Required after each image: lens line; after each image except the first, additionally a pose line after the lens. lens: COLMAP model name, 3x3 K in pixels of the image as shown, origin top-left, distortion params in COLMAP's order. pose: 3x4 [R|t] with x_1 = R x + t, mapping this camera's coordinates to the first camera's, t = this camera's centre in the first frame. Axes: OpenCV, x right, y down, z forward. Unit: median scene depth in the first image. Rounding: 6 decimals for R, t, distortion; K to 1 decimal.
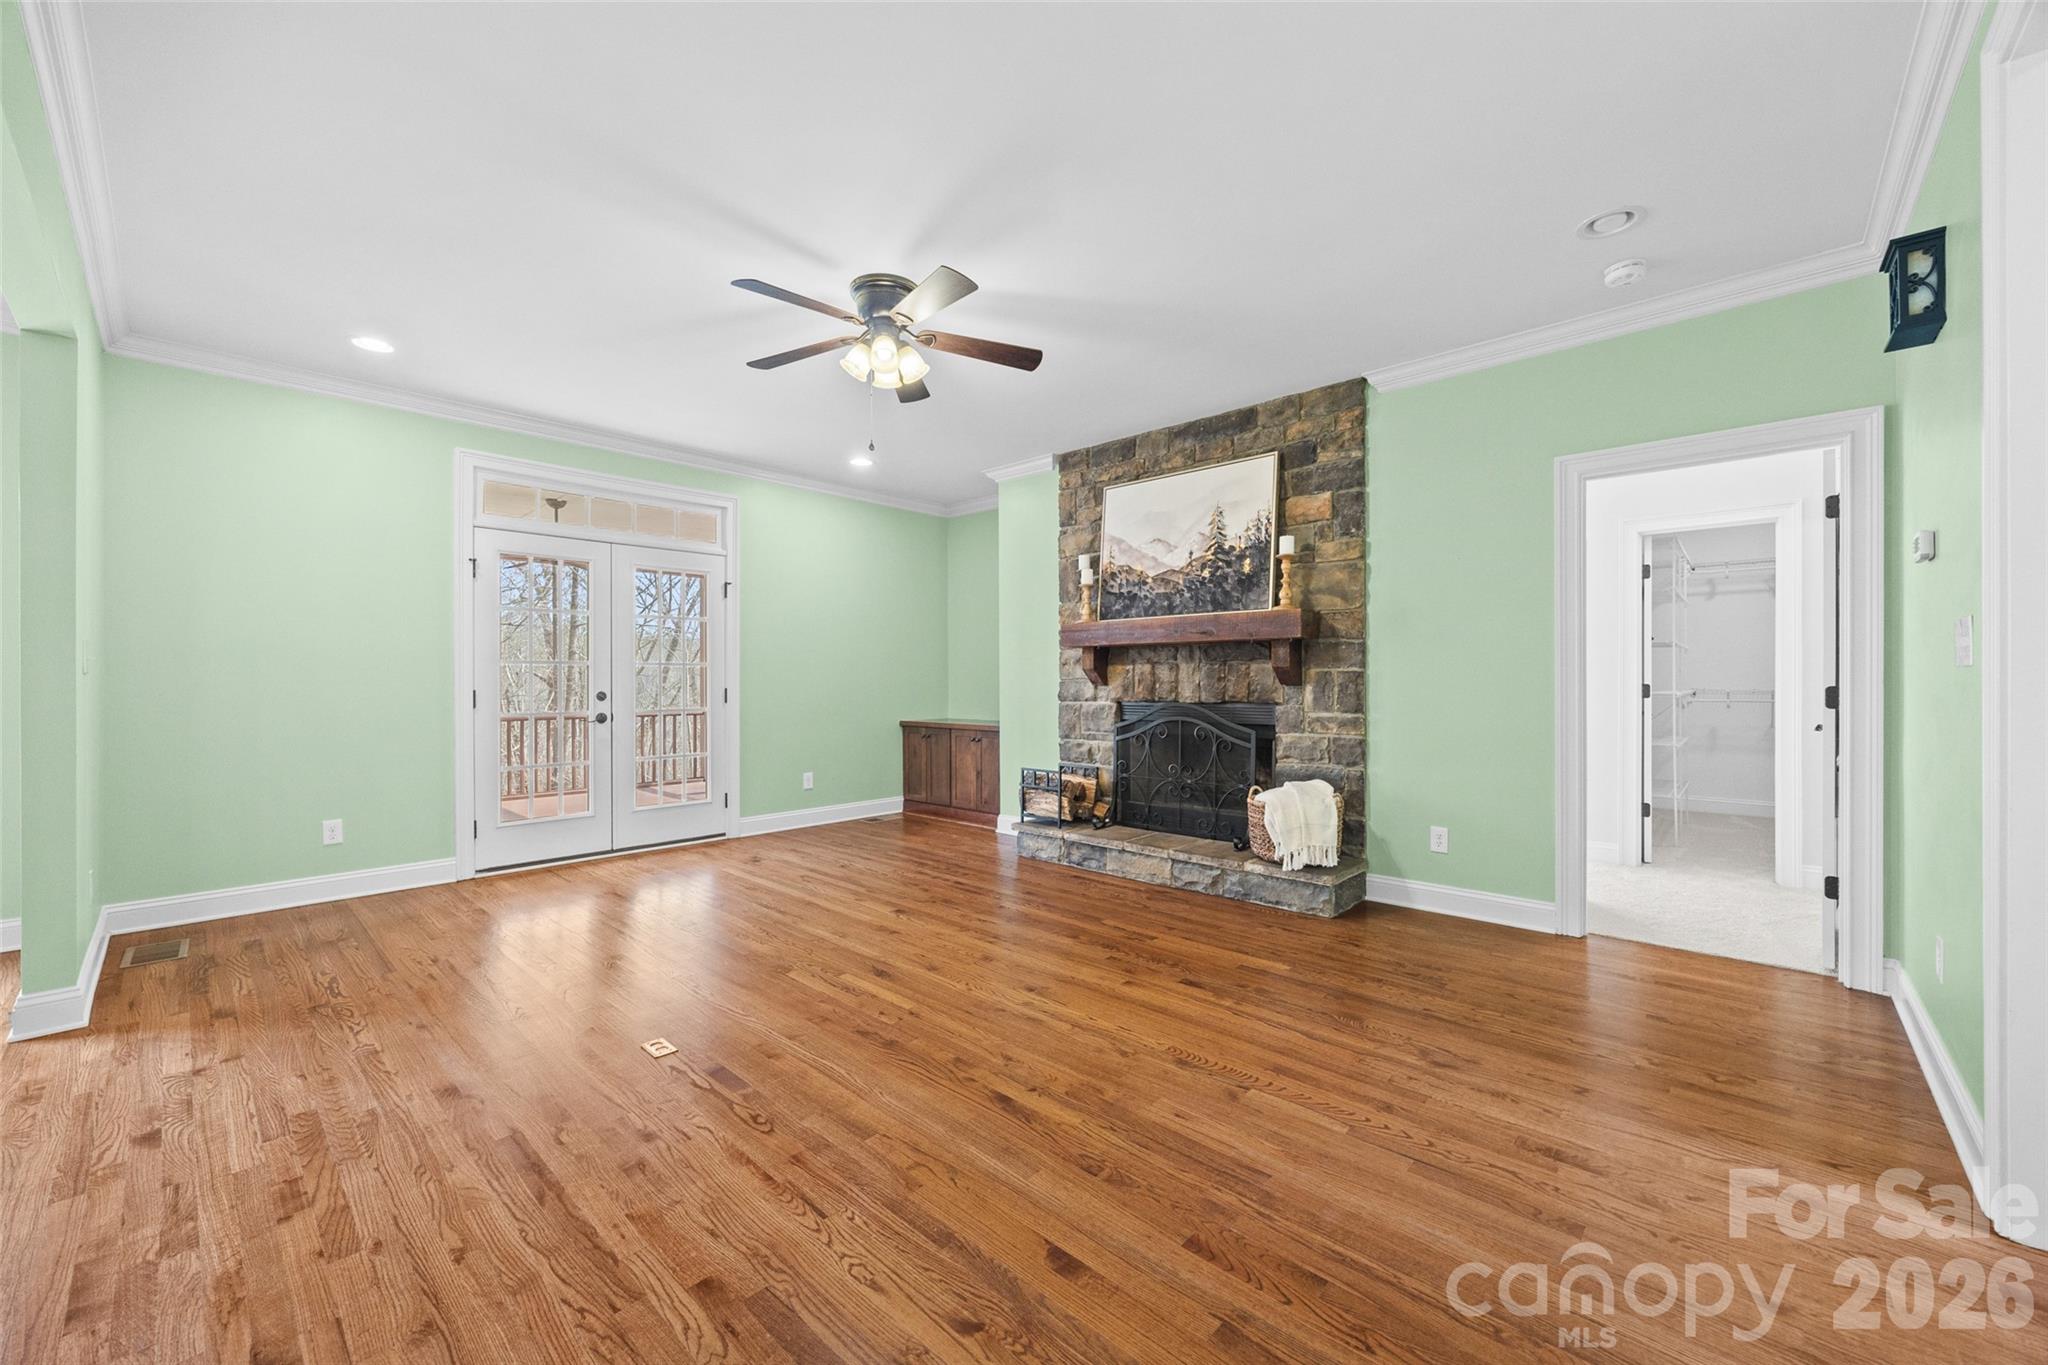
lens RADIAL K [[786.5, 0, 1020.5], [0, 786.5, 669.3], [0, 0, 1]] dist [-0.002989, 0.000165]
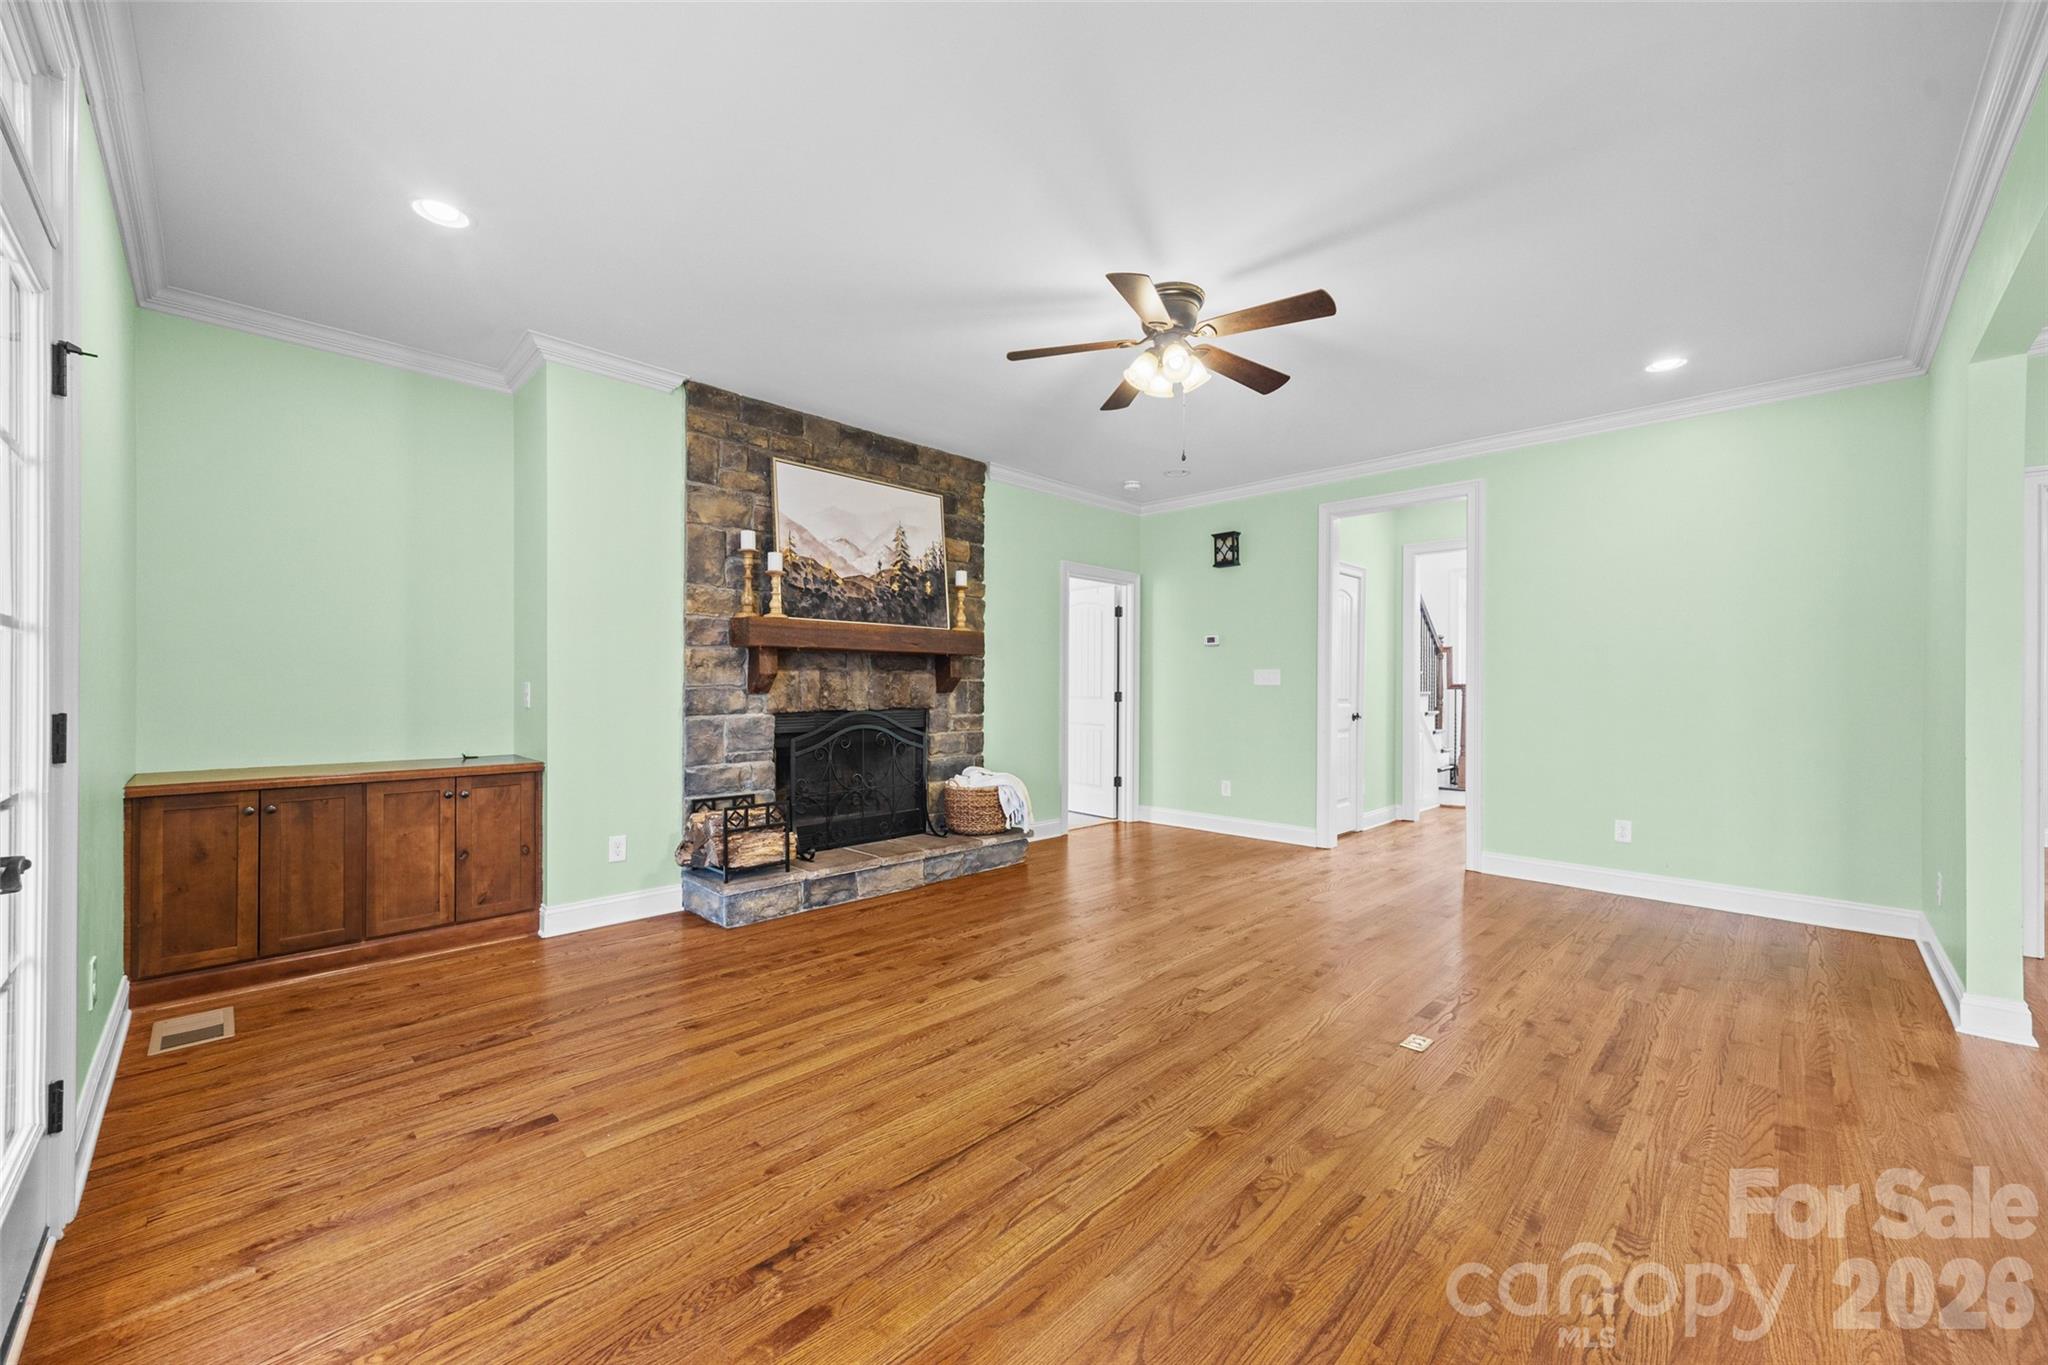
lens RADIAL K [[788.8, 0, 1018.2], [0, 788.8, 682.2], [0, 0, 1]] dist [0.006513, 0.000236]
pose [[0.030899, 0.009327, 0.999479, -0.822054], [-0.015975, 0.999833, -0.008836, 0.012497], [-0.999395, -0.015694, 0.031042, 0.809459]]
